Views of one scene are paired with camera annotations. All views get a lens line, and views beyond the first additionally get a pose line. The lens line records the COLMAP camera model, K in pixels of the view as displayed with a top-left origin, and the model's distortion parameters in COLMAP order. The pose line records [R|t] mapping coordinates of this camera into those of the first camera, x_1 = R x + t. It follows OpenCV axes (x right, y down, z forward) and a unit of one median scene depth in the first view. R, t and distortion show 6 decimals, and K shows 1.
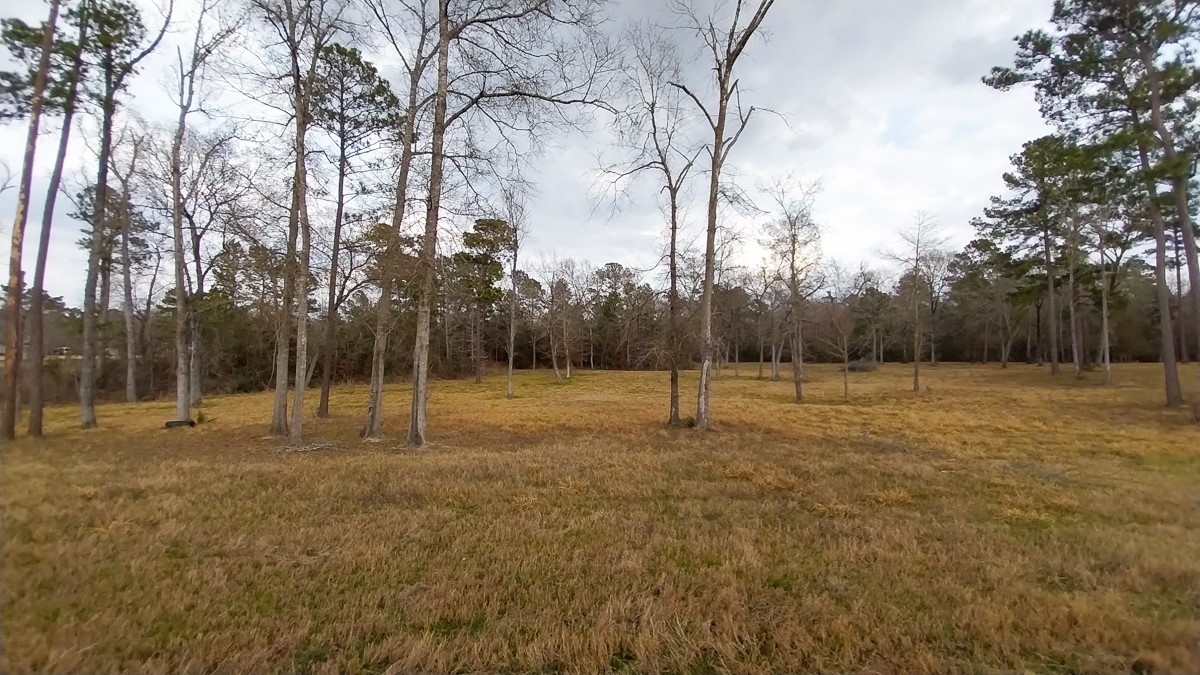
lens RADIAL K [[461.4, 0, 584.9], [0, 461.4, 334.2], [0, 0, 1]] dist [0.001842, -0.007832]
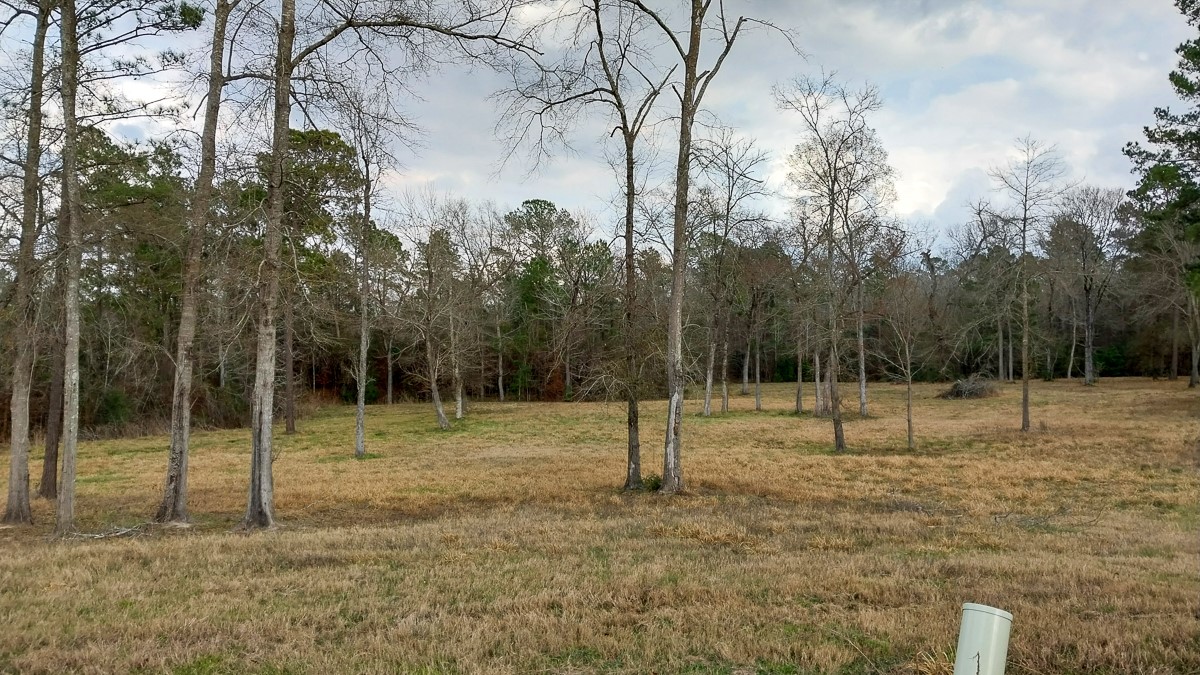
lens RADIAL K [[886.9, 0, 586.9], [0, 886.9, 340.7], [0, 0, 1]] dist [0.135613, -0.279128]
pose [[0.993384, -0.012085, 0.114206, -0.006862], [0.010897, 0.999880, 0.011023, -0.012058], [-0.114325, -0.009706, 0.993396, -0.098171]]
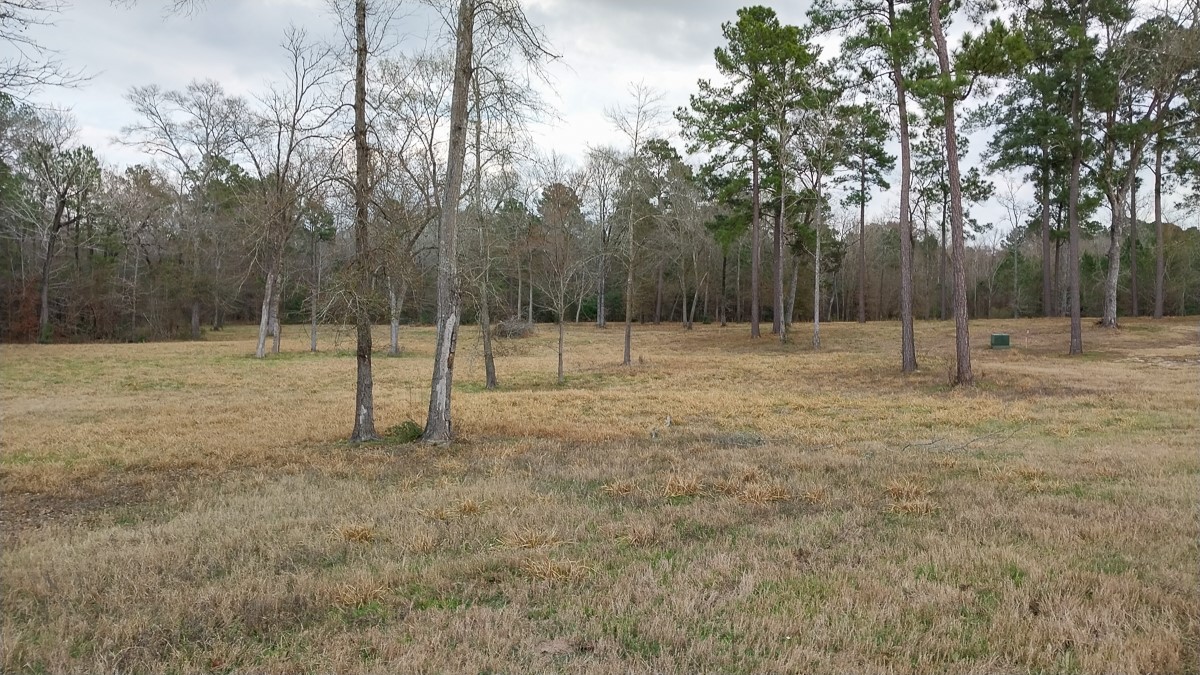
lens RADIAL K [[904.6, 0, 599.9], [0, 904.6, 310.4], [0, 0, 1]] dist [0.102613, -0.182806]
pose [[0.782548, 0.004624, 0.622573, -0.080703], [-0.032264, 0.998930, 0.033135, 0.003789], [-0.621754, -0.046016, 0.781860, 0.019309]]
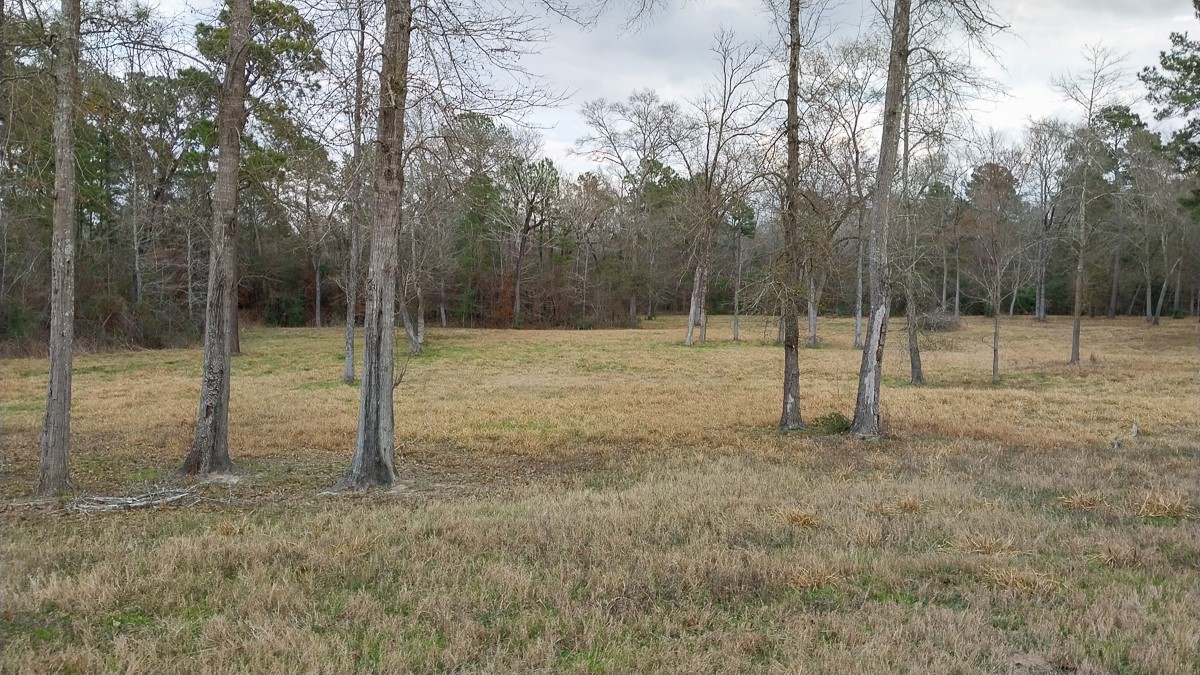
lens RADIAL K [[902.0, 0, 610.6], [0, 902.0, 333.0], [0, 0, 1]] dist [0.062649, -0.117146]
pose [[0.972949, -0.000591, 0.231019, -0.085333], [-0.018162, 0.996706, 0.079040, 0.003552], [-0.230304, -0.081098, 0.969733, 0.020112]]
